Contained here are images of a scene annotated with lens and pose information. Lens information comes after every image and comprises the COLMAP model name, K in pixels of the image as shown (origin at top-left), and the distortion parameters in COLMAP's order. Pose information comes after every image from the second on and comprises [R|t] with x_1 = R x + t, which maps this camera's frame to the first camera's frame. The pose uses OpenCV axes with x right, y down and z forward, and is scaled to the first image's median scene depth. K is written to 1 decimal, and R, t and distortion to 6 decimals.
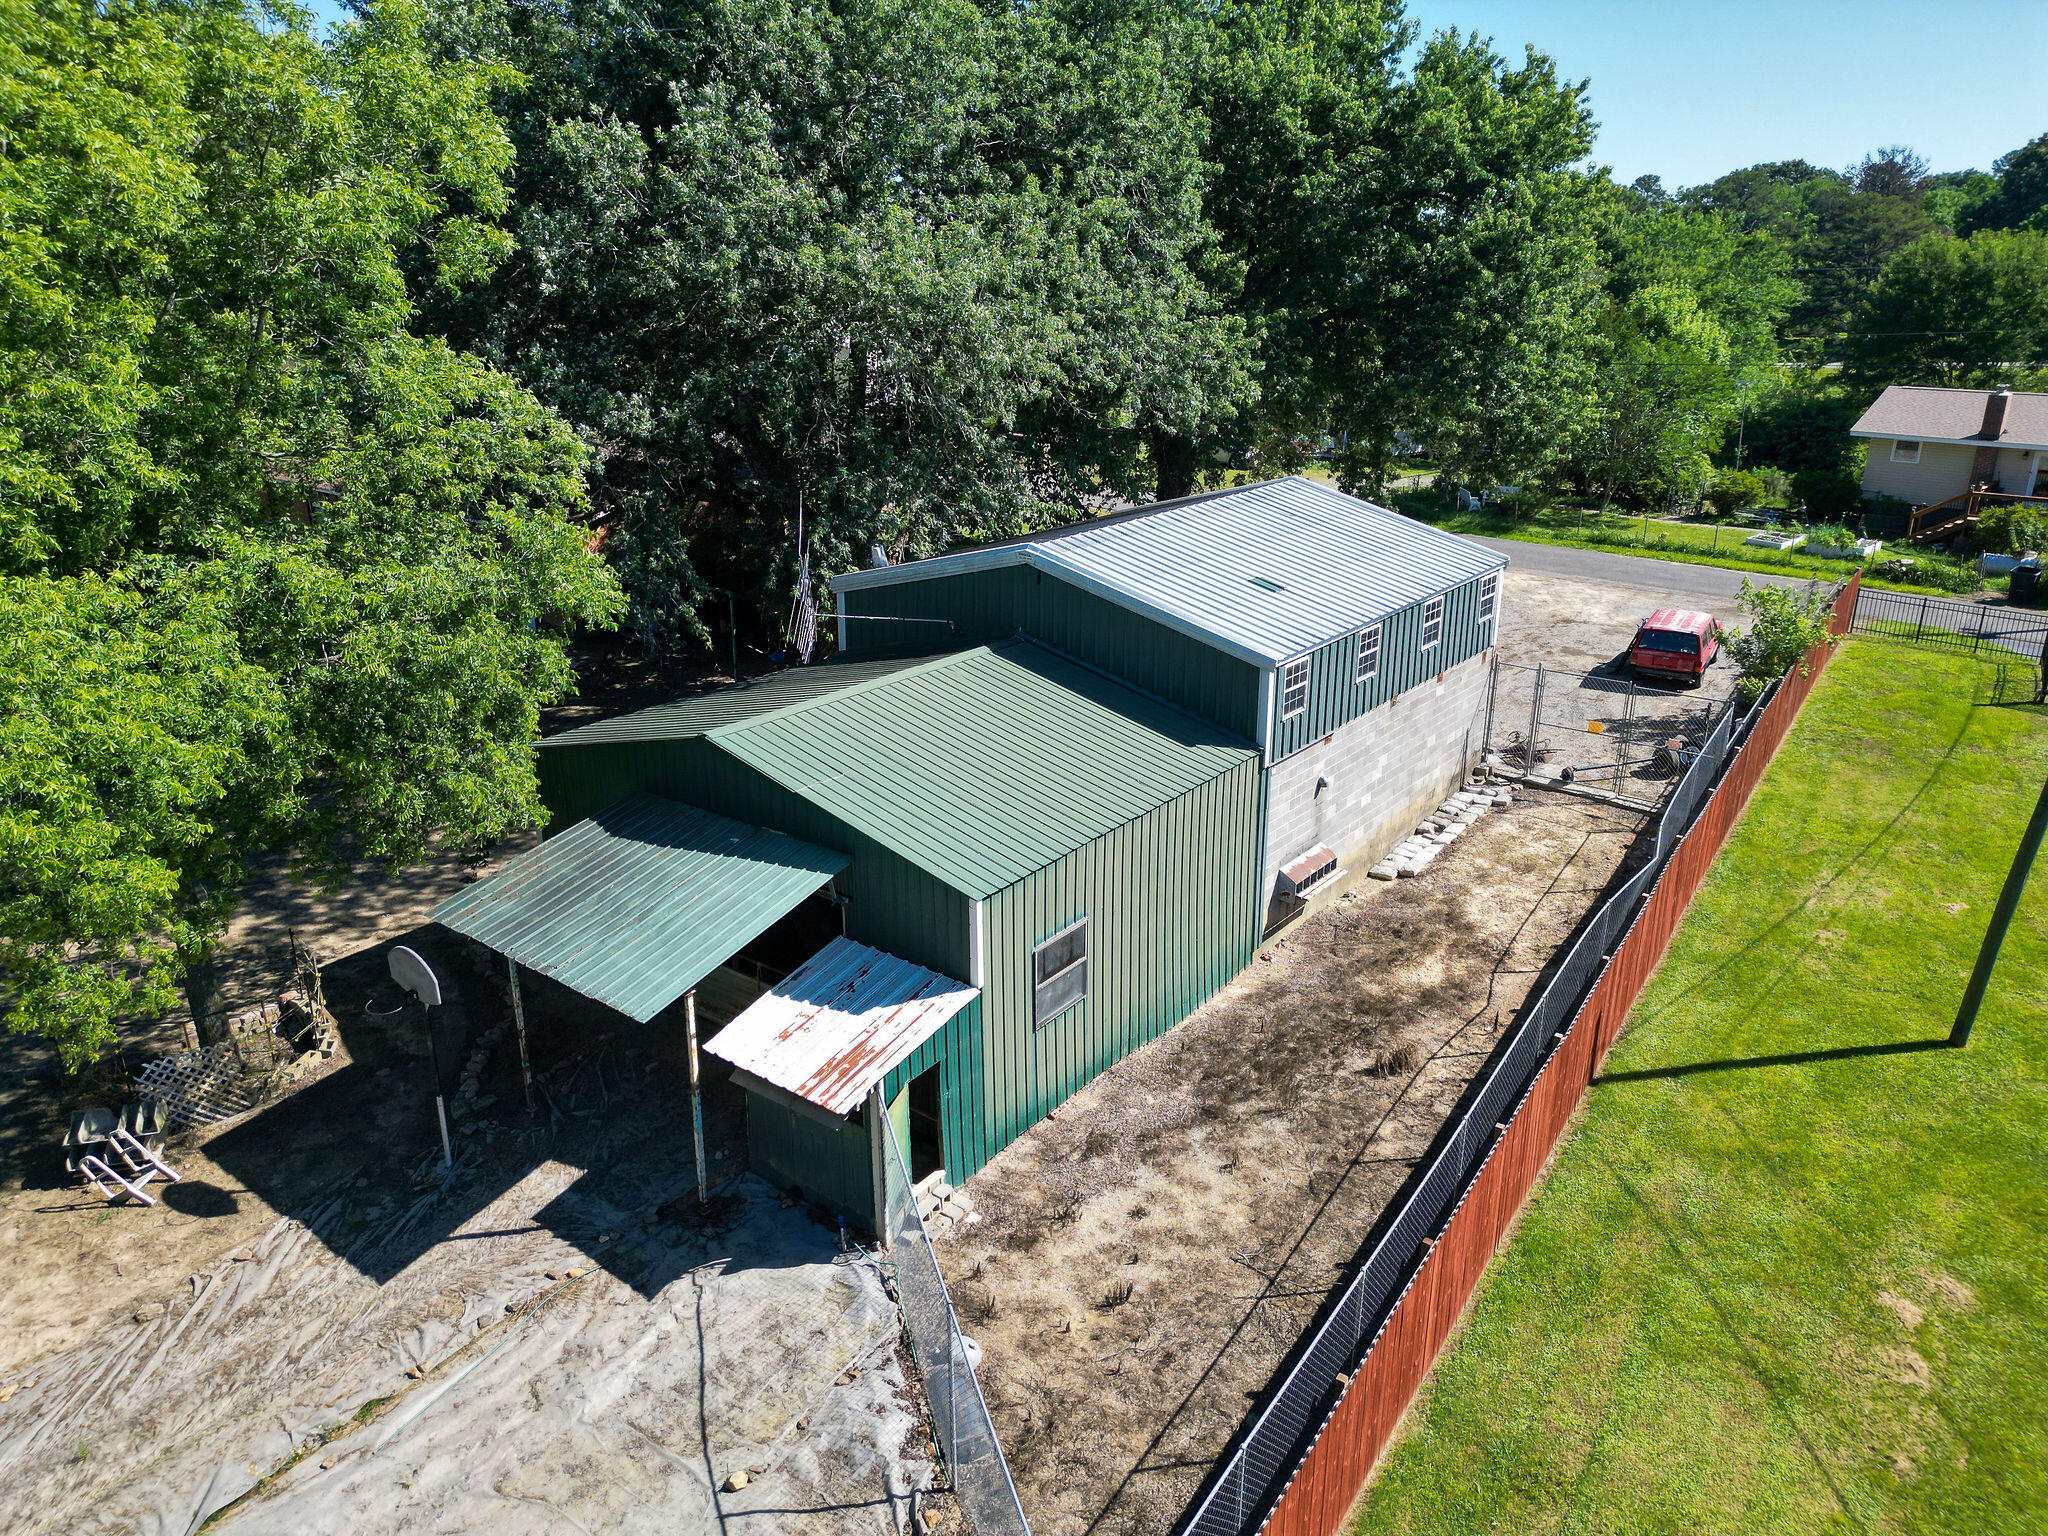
lens RADIAL K [[1429.3, 0, 1025.1], [0, 1429.3, 774.7], [0, 0, 1]] dist [0.090661, -0.095515]
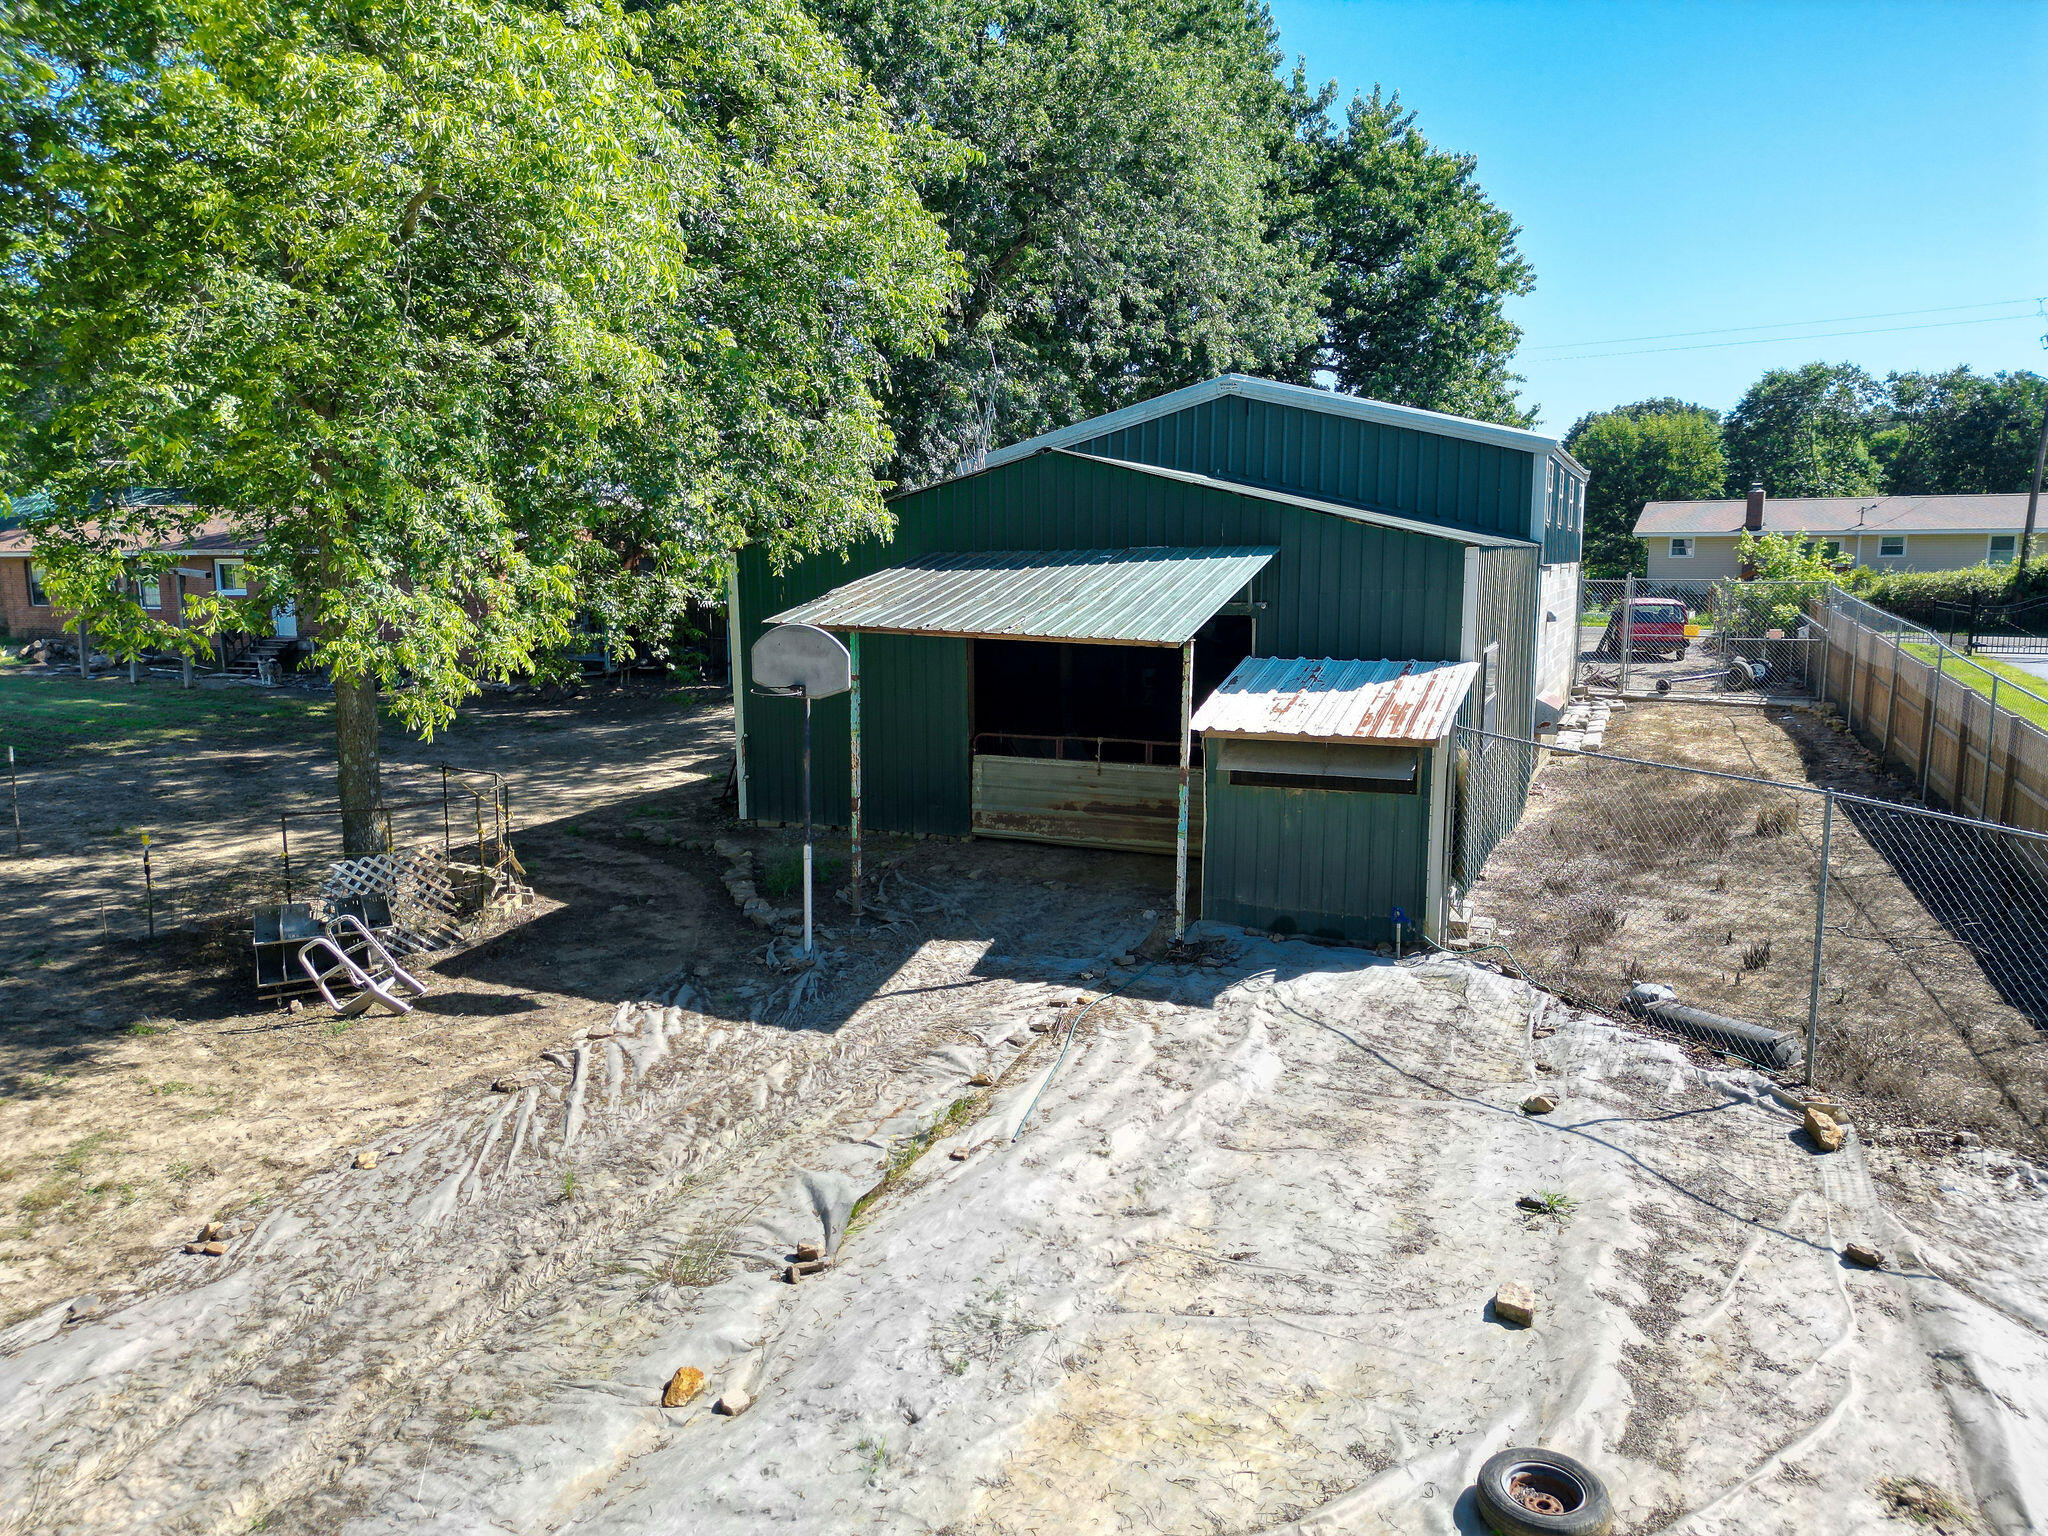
lens RADIAL K [[1429.3, 0, 1025.1], [0, 1429.3, 774.7], [0, 0, 1]] dist [0.090661, -0.095515]
pose [[0.969539, -0.035442, 0.242360, -0.510913], [0.082130, 0.979234, -0.185352, 0.360026], [-0.230758, 0.199611, 0.952316, 0.273221]]
